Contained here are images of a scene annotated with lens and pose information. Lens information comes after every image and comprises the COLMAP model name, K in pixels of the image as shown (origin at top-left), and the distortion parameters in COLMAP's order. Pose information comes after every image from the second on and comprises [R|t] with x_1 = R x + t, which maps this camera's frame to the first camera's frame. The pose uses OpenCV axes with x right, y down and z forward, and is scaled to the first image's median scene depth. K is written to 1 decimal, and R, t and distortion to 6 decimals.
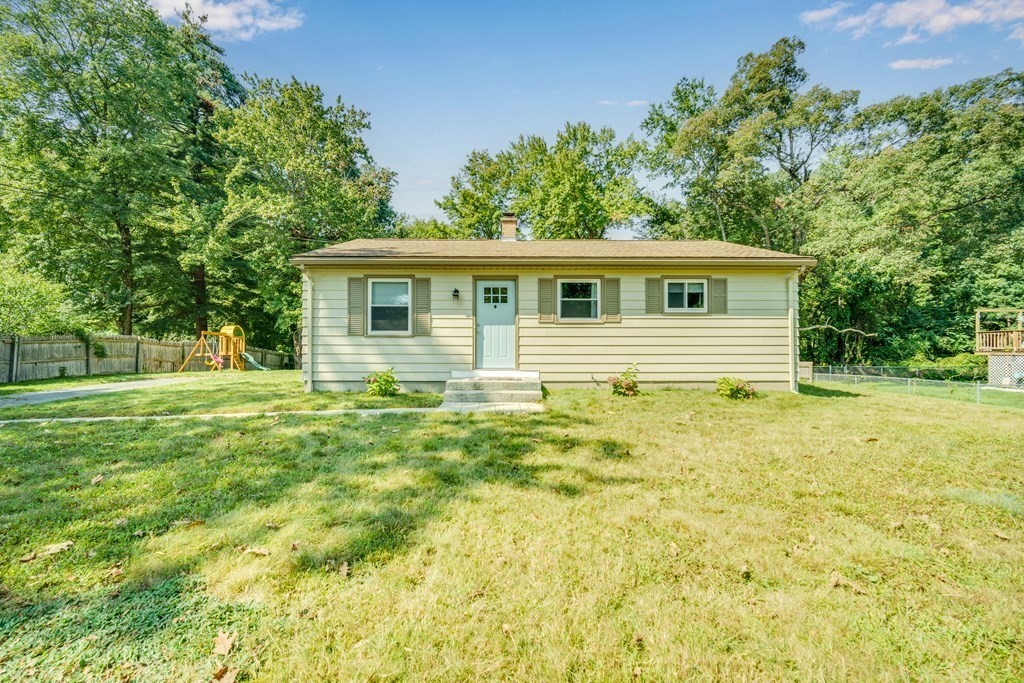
lens RADIAL K [[440.9, 0, 512.0], [0, 440.9, 341.5], [0, 0, 1]] dist [-0.002020, 0.004451]
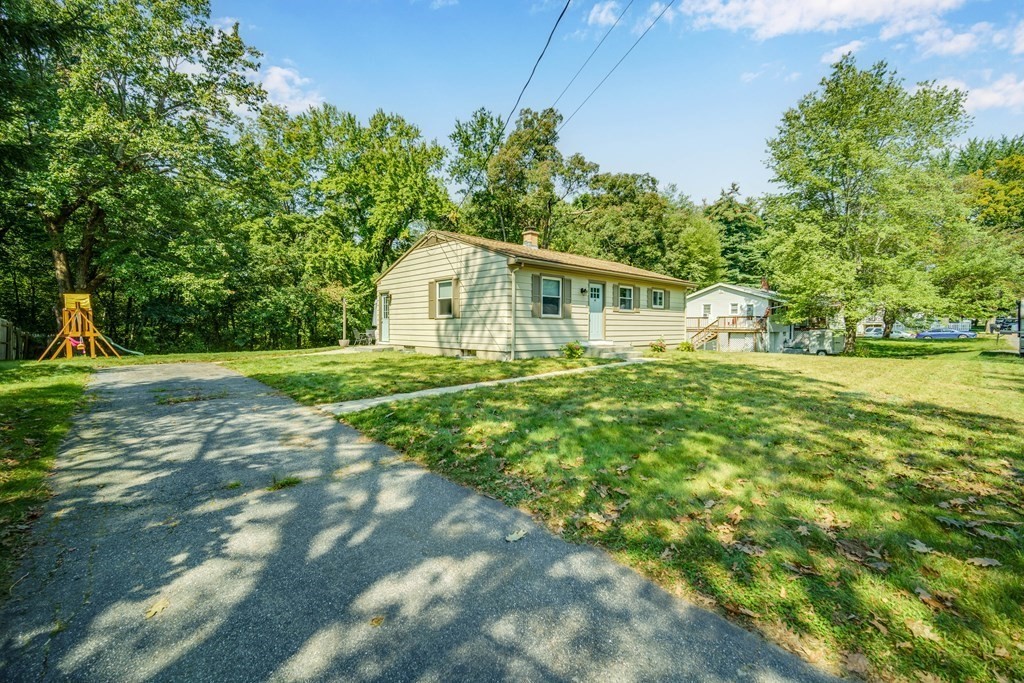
lens RADIAL K [[446.9, 0, 512.4], [0, 446.9, 336.0], [0, 0, 1]] dist [0.000593, 0.000795]
pose [[0.743162, -0.010779, 0.669024, -1.324675], [-0.009780, 0.999588, 0.026968, 0.007609], [-0.669040, -0.026585, 0.742751, 0.014274]]
